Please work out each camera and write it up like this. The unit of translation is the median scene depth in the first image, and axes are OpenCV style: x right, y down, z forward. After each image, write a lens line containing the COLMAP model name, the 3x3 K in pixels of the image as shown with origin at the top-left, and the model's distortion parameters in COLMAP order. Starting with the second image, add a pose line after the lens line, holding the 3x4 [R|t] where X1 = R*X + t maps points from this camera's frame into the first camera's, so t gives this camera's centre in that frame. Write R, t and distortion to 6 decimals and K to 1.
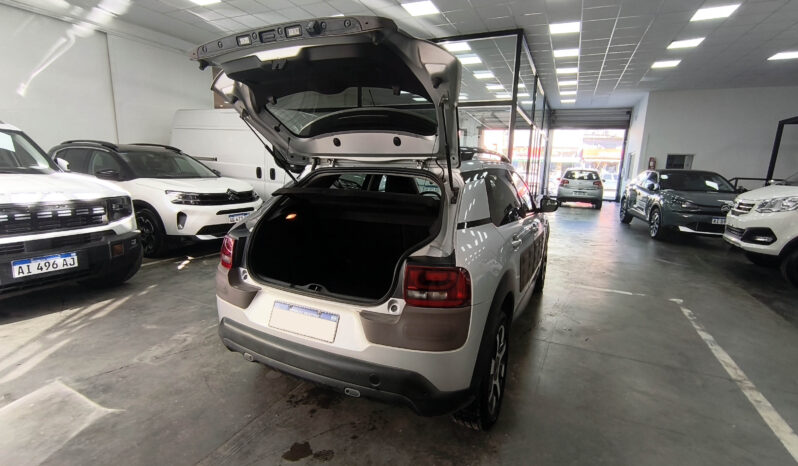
lens RADIAL K [[362.2, 0, 410.7], [0, 362.2, 221.2], [0, 0, 1]] dist [0.001005, 0.000408]
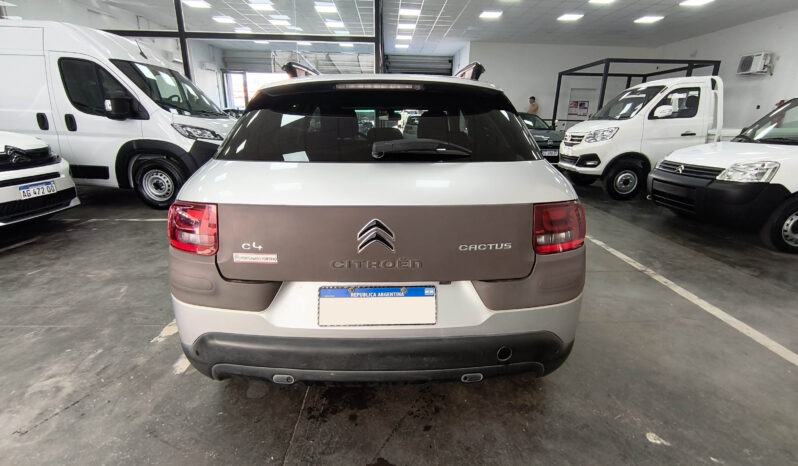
lens RADIAL K [[362.2, 0, 410.7], [0, 362.2, 221.2], [0, 0, 1]] dist [0.001005, 0.000408]
pose [[0.894928, -0.141182, 0.423286, -0.266428], [0.084302, 0.985038, 0.150314, 0.008970], [-0.438174, -0.098836, 0.893440, 0.193190]]
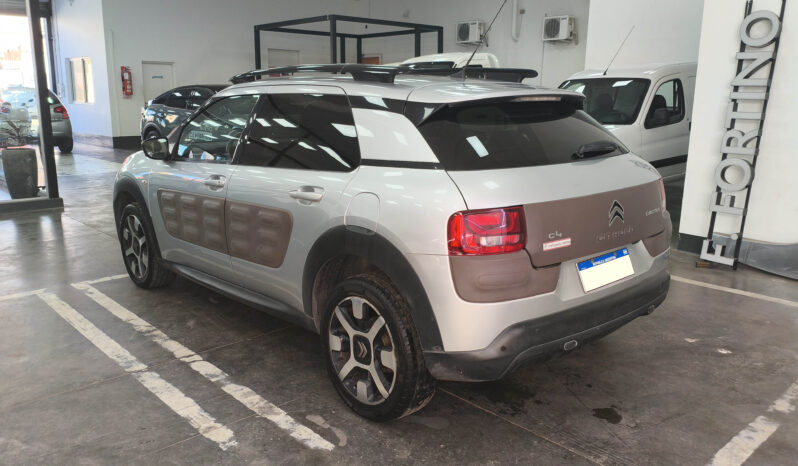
lens RADIAL K [[604.4, 0, 398.3], [0, 604.4, 205.8], [0, 0, 1]] dist [0.006938, 0.000355]
pose [[0.417160, -0.196975, 0.887231, -0.944890], [0.146117, 0.978067, 0.148440, -0.091679], [-0.897010, 0.067716, 0.436792, 0.416422]]
